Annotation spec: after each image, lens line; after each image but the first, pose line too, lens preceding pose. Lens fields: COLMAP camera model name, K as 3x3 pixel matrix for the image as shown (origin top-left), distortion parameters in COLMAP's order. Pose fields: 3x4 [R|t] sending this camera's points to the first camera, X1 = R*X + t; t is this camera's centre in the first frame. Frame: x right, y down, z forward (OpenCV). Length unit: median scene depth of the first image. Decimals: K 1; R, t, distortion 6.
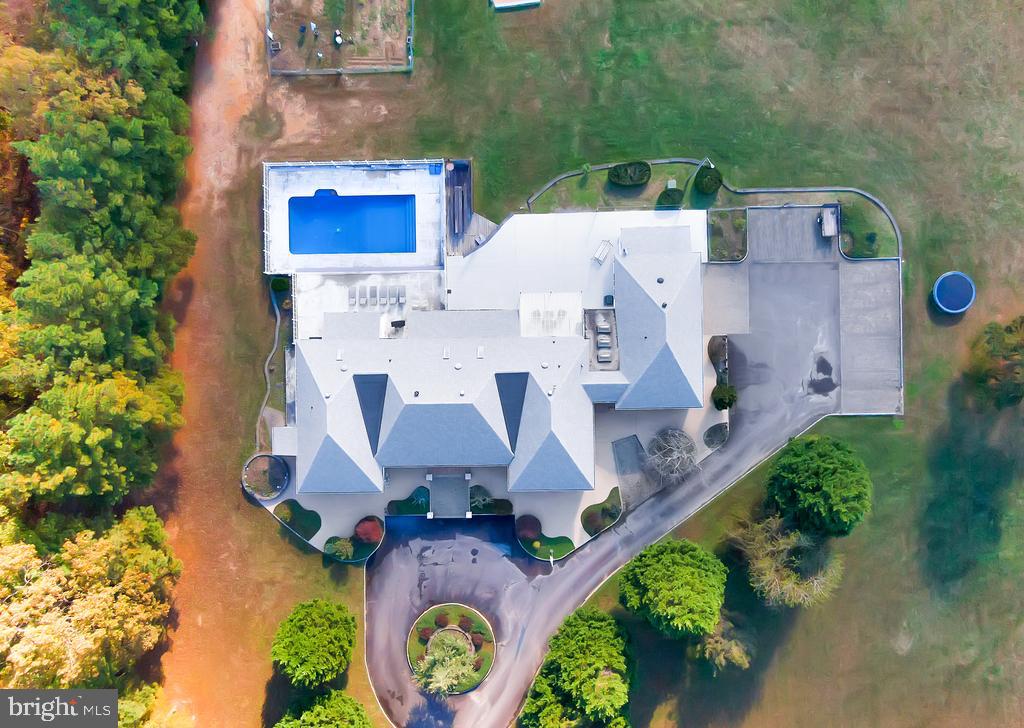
lens RADIAL K [[740.7, 0, 512.0], [0, 740.7, 364.0], [0, 0, 1]] dist [0.052922, -0.078929]
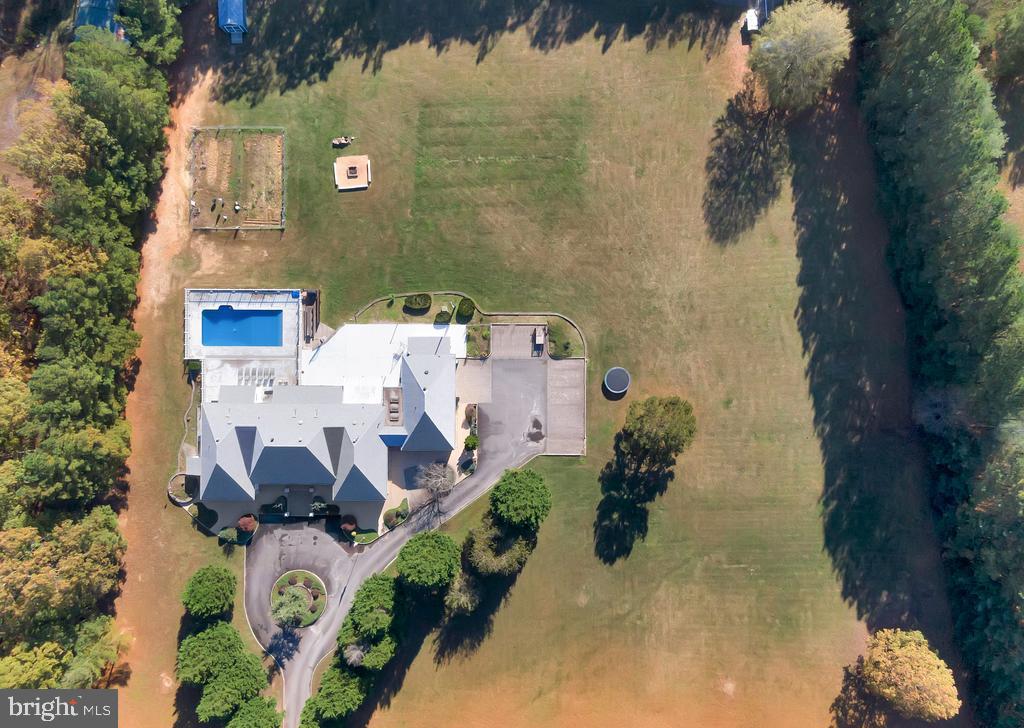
lens RADIAL K [[740.7, 0, 512.0], [0, 740.7, 364.0], [0, 0, 1]] dist [0.052922, -0.078929]
pose [[0.999763, 0.020138, 0.008272, 0.348401], [-0.020174, 0.999787, 0.004311, -0.131955], [-0.008183, -0.004477, 0.999956, -0.586636]]
